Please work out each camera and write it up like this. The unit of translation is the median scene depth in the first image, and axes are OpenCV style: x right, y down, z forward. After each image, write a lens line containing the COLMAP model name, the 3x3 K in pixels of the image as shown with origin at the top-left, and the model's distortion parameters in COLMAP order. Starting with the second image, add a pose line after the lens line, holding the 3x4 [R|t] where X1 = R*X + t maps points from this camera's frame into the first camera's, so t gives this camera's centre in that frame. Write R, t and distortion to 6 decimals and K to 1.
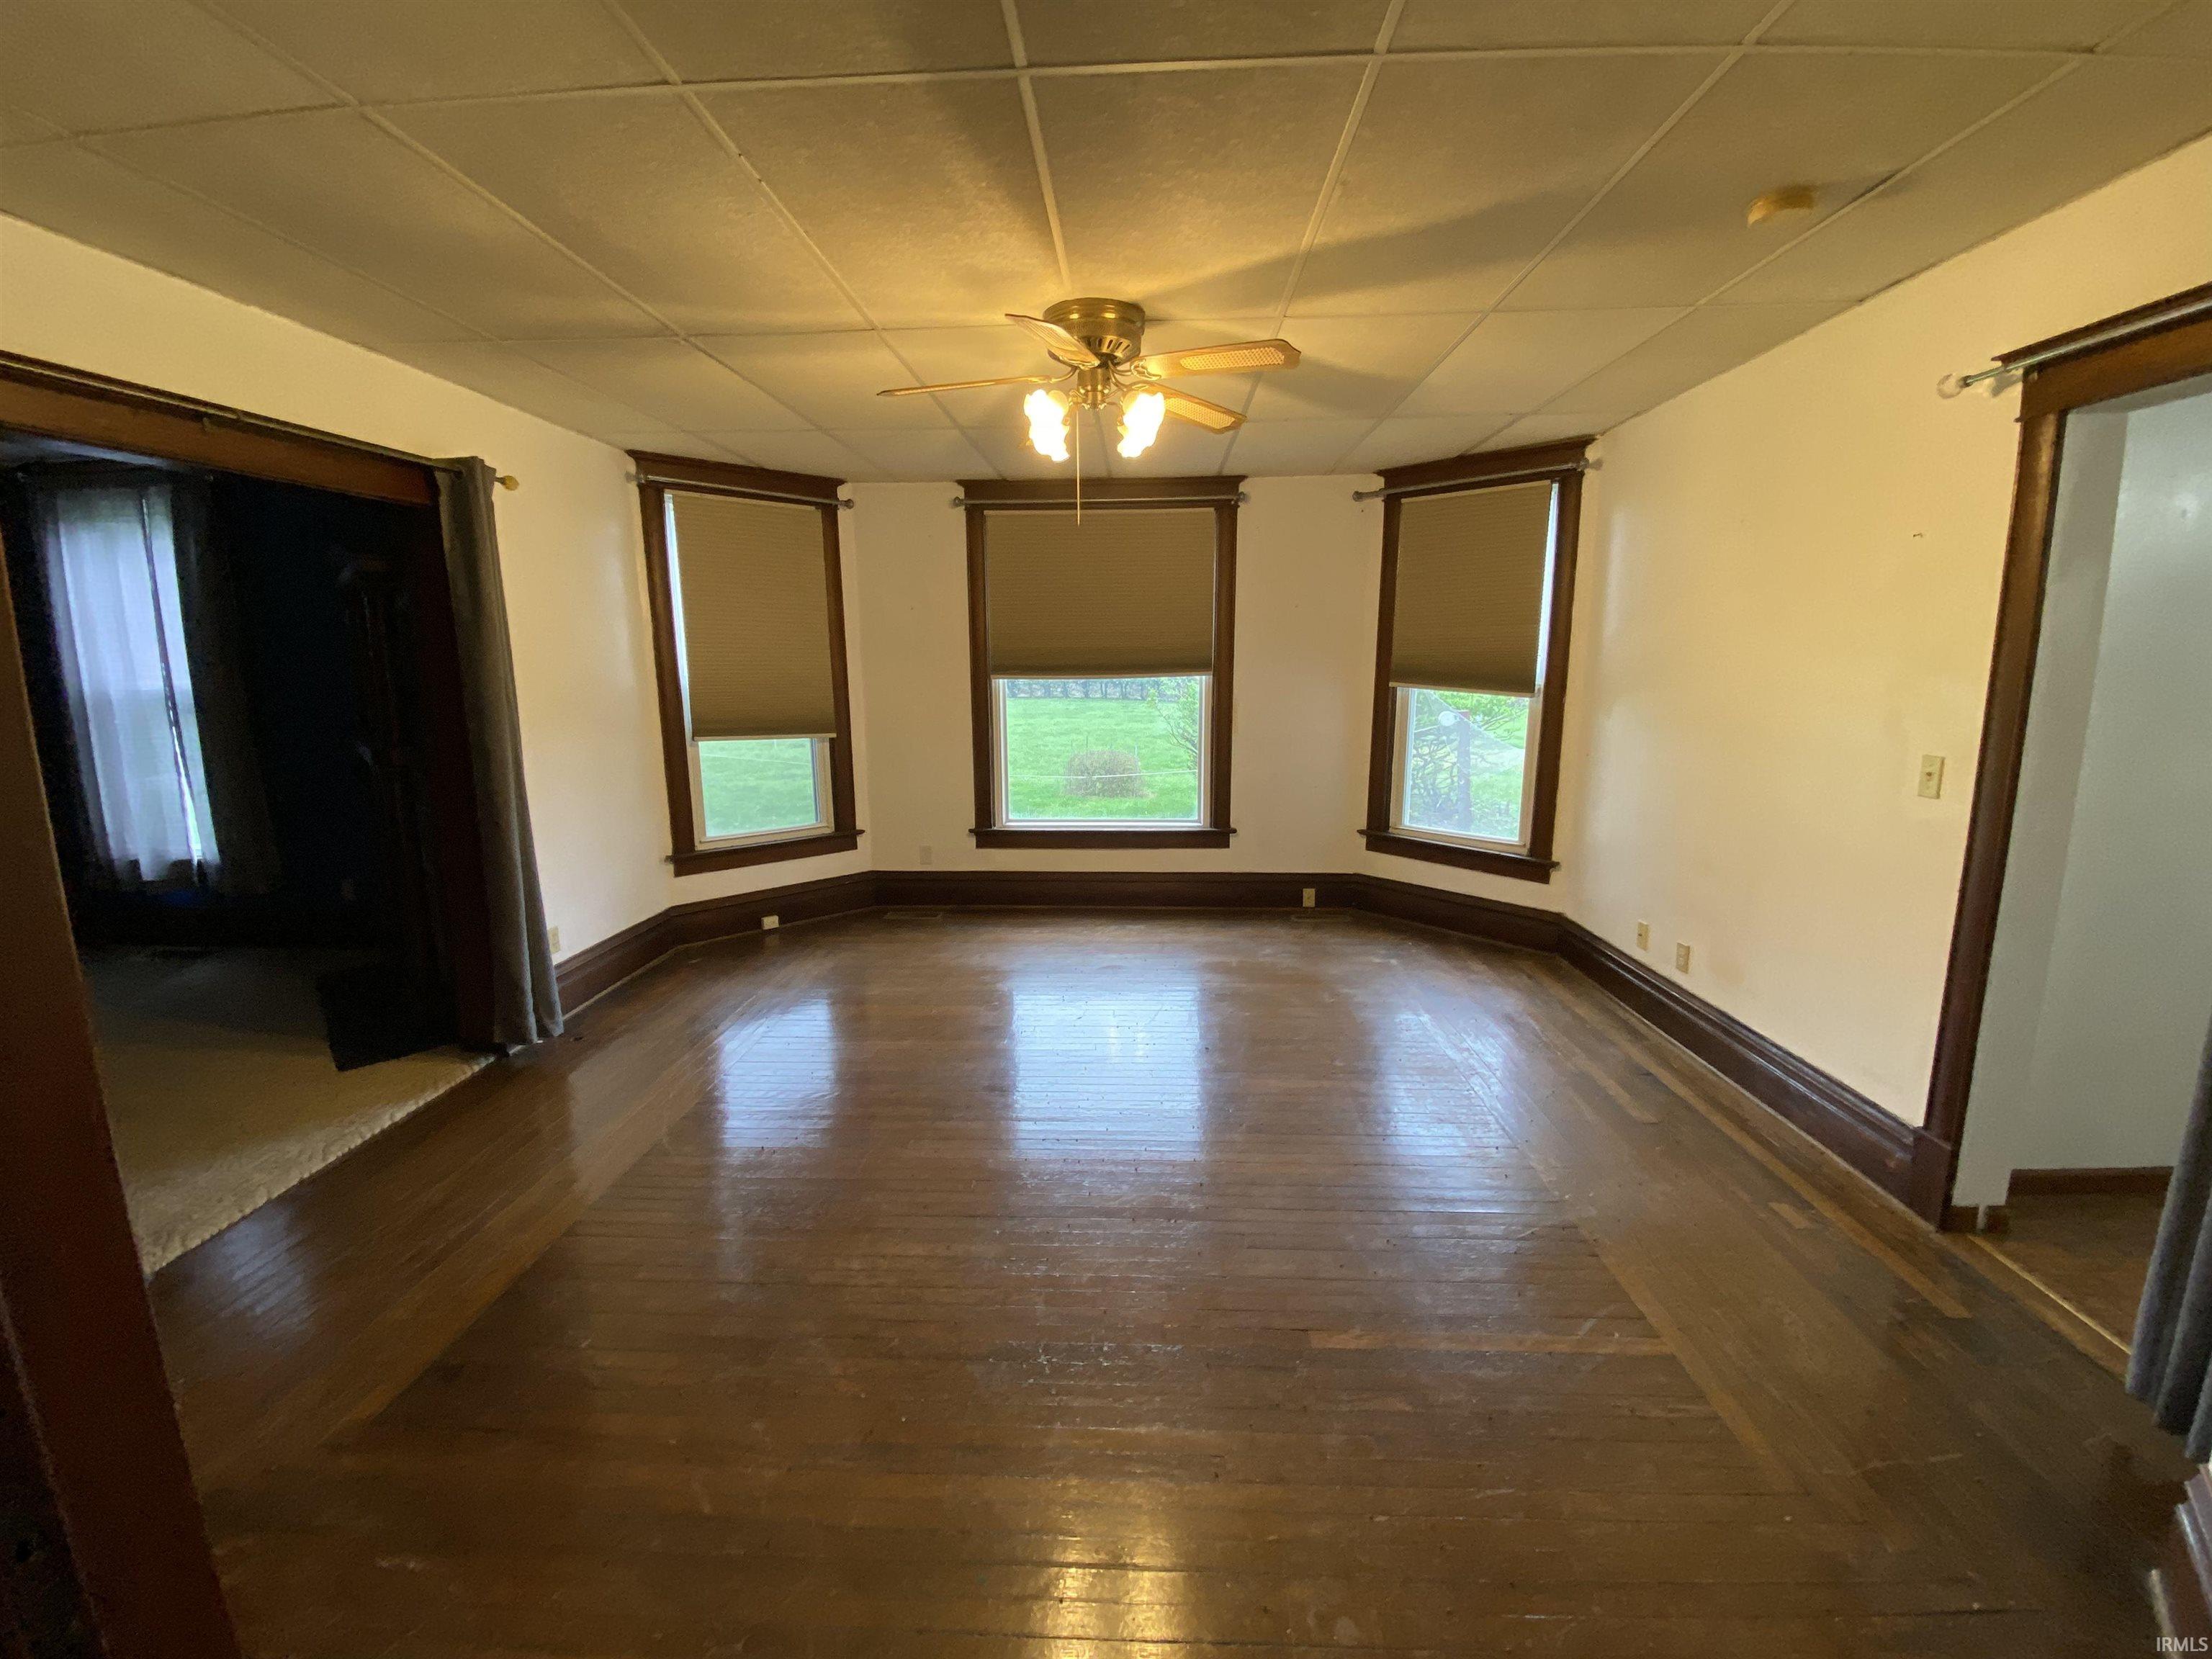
lens RADIAL K [[912.5, 0, 1105.5], [0, 912.5, 817.0], [0, 0, 1]] dist [-0.002185, -0.001059]
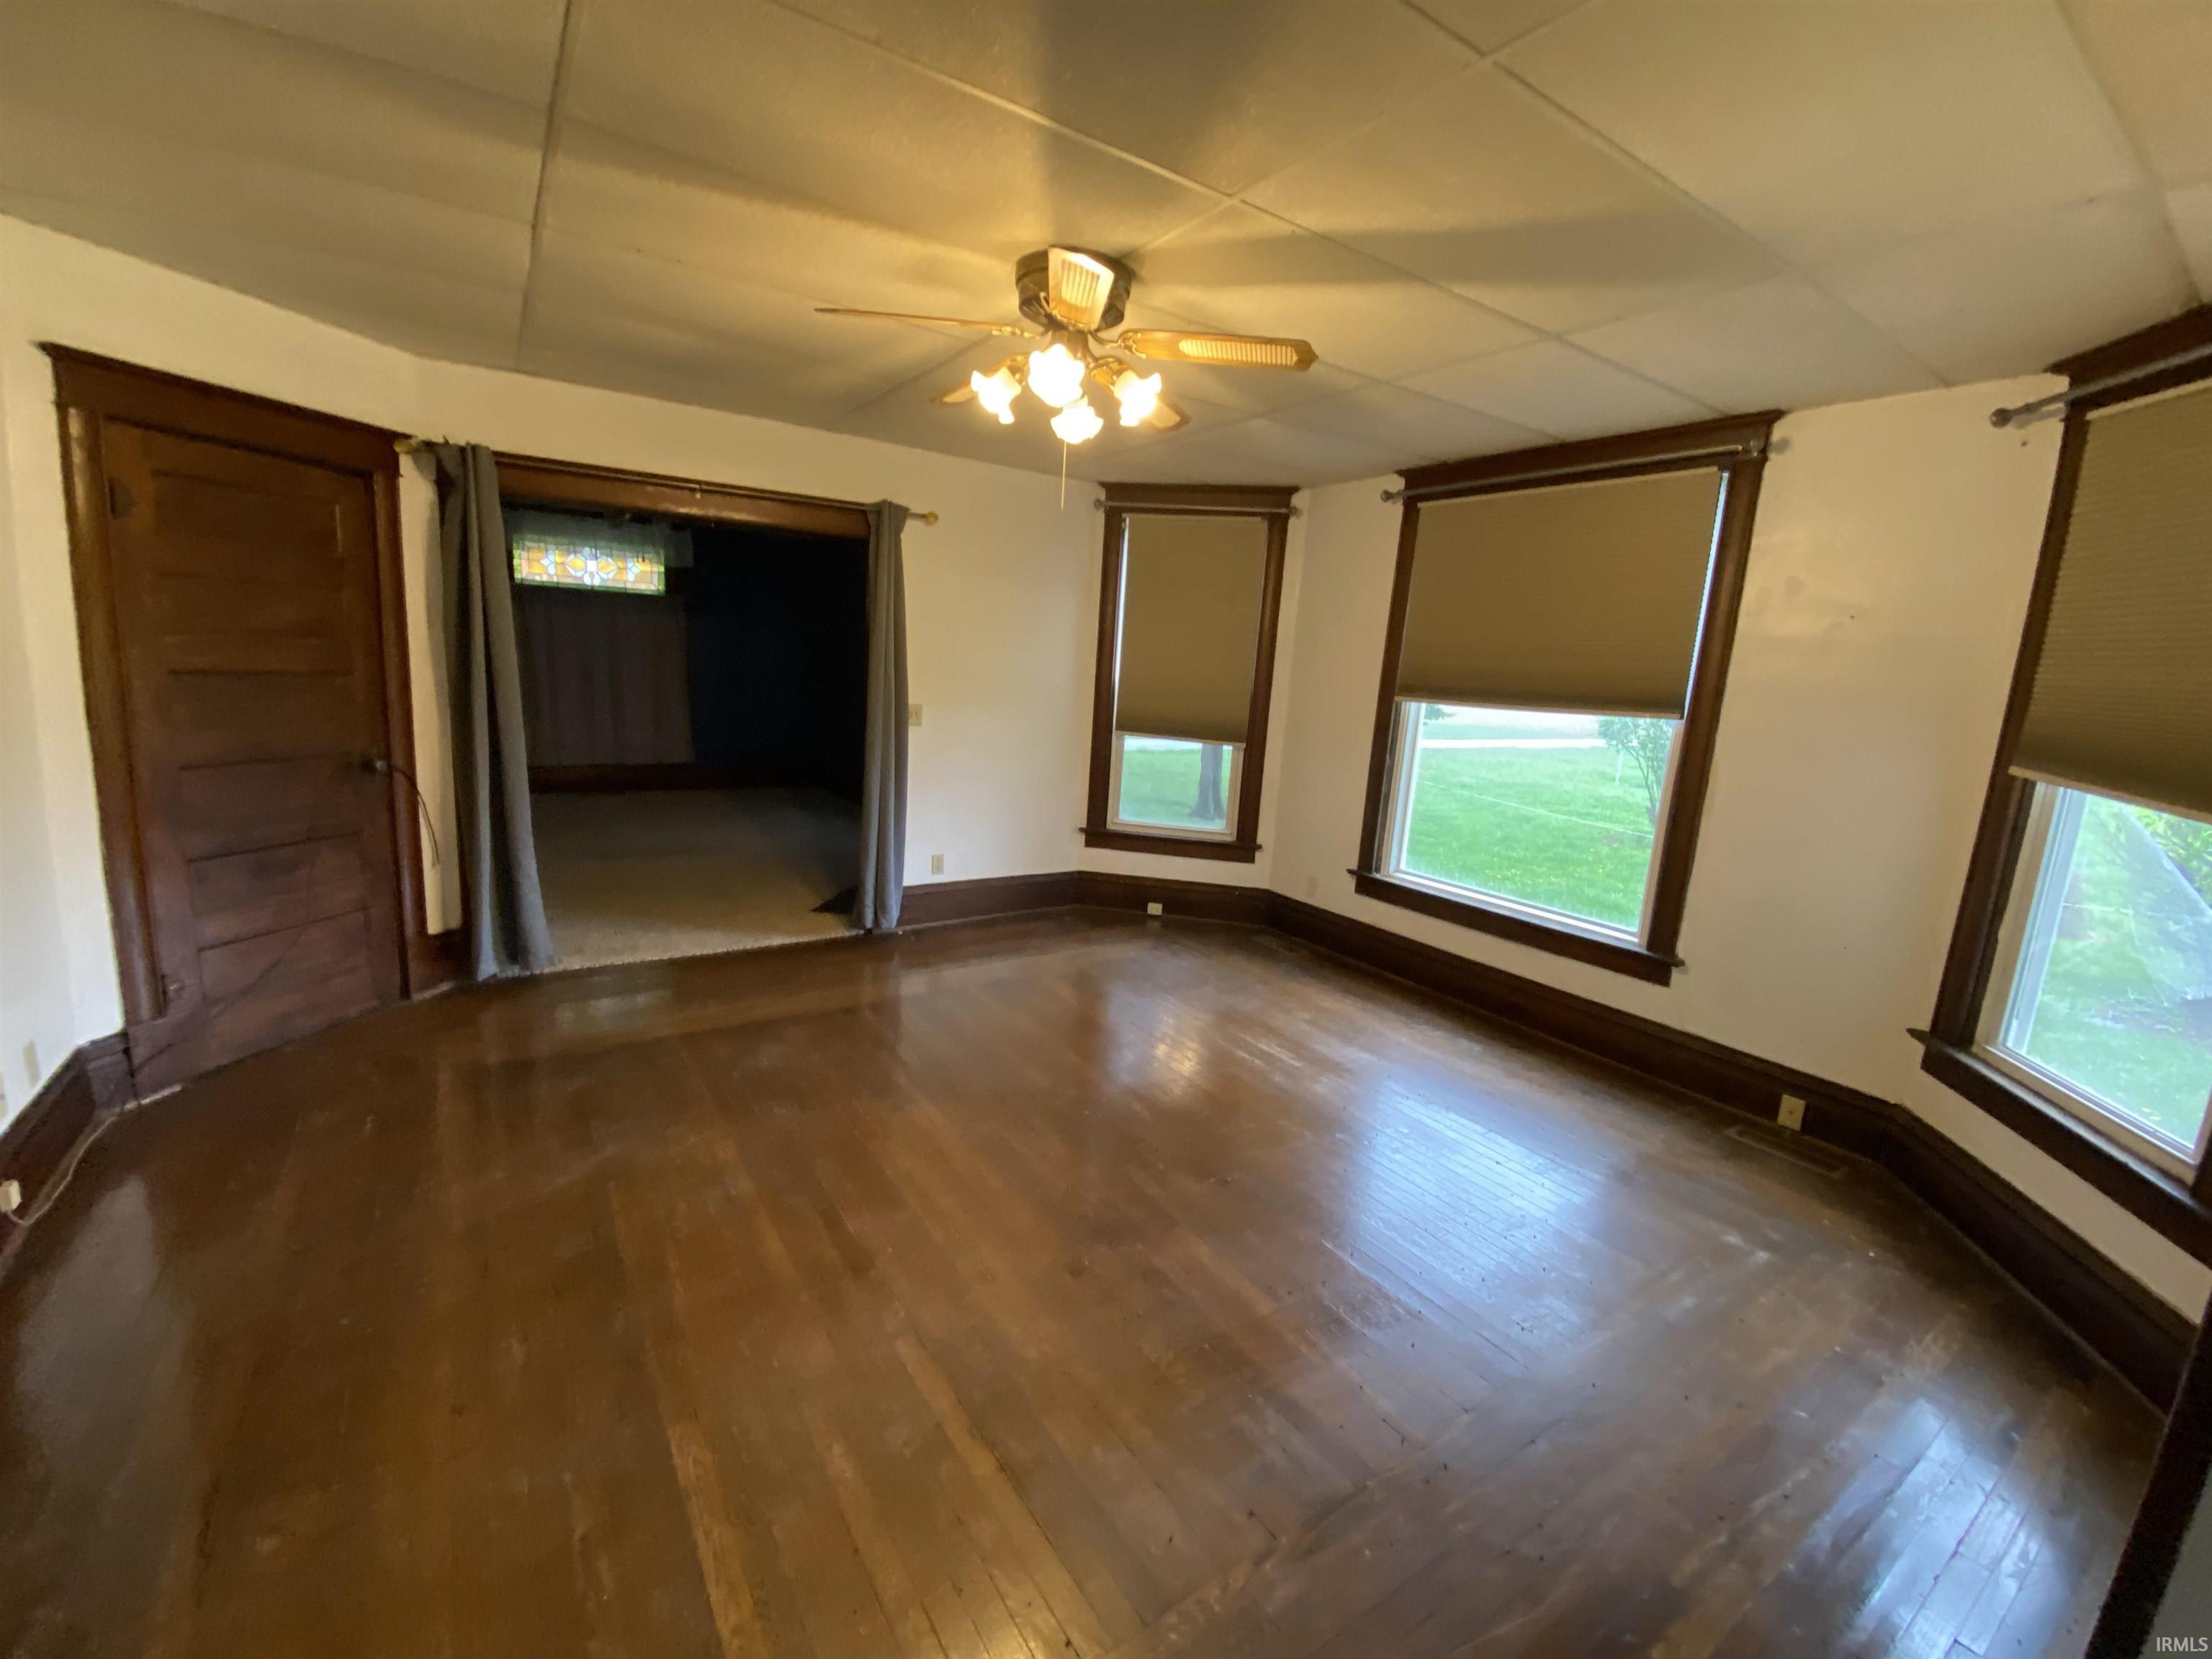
lens RADIAL K [[912.5, 0, 1120.9], [0, 912.5, 828.0], [0, 0, 1]] dist [-0.002185, -0.001059]
pose [[0.588000, 0.187490, -0.786831, 0.434670], [-0.200994, 0.976121, 0.082392, -0.058034], [0.783490, 0.109701, 0.611644, 0.298704]]
